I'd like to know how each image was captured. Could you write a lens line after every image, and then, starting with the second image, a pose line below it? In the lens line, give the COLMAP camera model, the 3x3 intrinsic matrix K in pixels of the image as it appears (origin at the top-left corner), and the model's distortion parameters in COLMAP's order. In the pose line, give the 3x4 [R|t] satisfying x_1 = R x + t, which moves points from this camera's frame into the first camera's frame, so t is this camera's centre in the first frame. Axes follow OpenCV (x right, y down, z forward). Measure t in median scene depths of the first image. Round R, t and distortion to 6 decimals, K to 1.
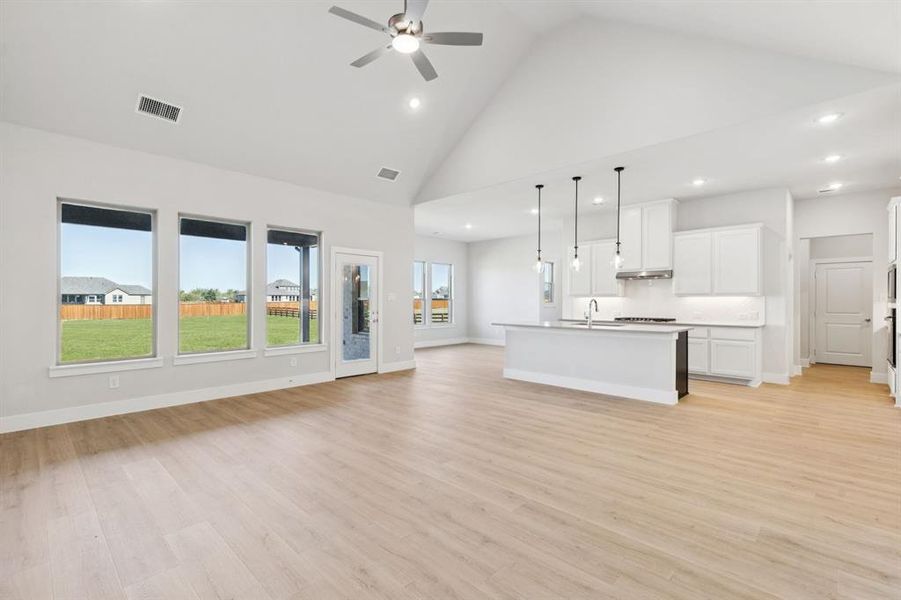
lens RADIAL K [[410.5, 0, 453.1], [0, 410.5, 296.3], [0, 0, 1]] dist [0.006384, -0.000016]
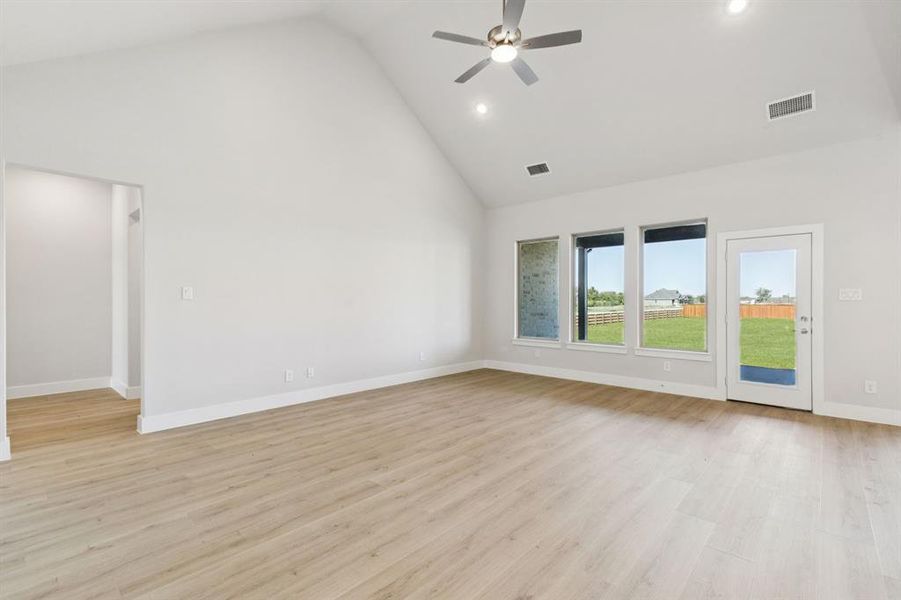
lens RADIAL K [[410.5, 0, 455.0], [0, 410.5, 298.0], [0, 0, 1]] dist [0.006384, -0.000016]
pose [[0.025269, -0.007457, -0.999653, 0.480016], [0.009921, 0.999925, -0.007209, 0.005399], [0.999631, -0.009735, 0.025341, 0.441277]]
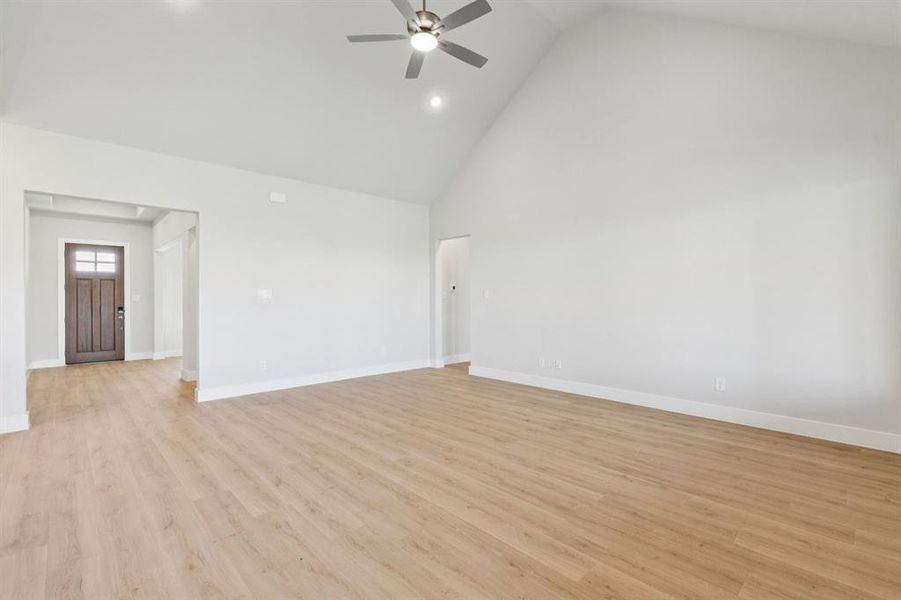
lens RADIAL K [[410.5, 0, 451.3], [0, 410.5, 303.8], [0, 0, 1]] dist [0.006384, -0.000016]
pose [[-0.998587, 0.004558, 0.052947, -0.120086], [0.004629, 0.999989, 0.001228, 0.011550], [-0.052940, 0.001471, -0.998597, 1.031665]]
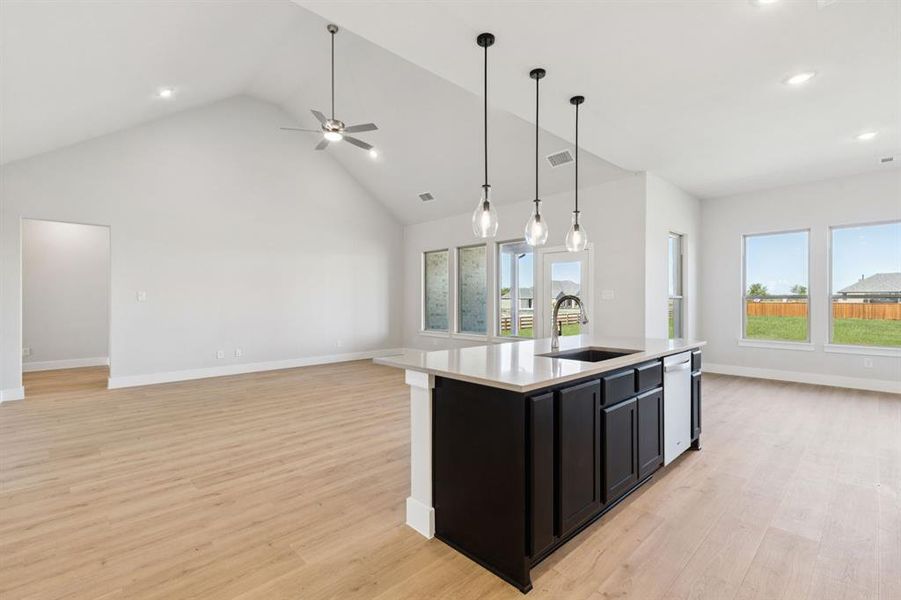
lens RADIAL K [[410.5, 0, 457.1], [0, 410.5, 293.6], [0, 0, 1]] dist [0.006384, -0.000016]
pose [[-0.040717, -0.014526, -0.999065, 0.740840], [0.013878, 0.999790, -0.015102, 0.007162], [0.999074, -0.014480, -0.040507, 0.795868]]
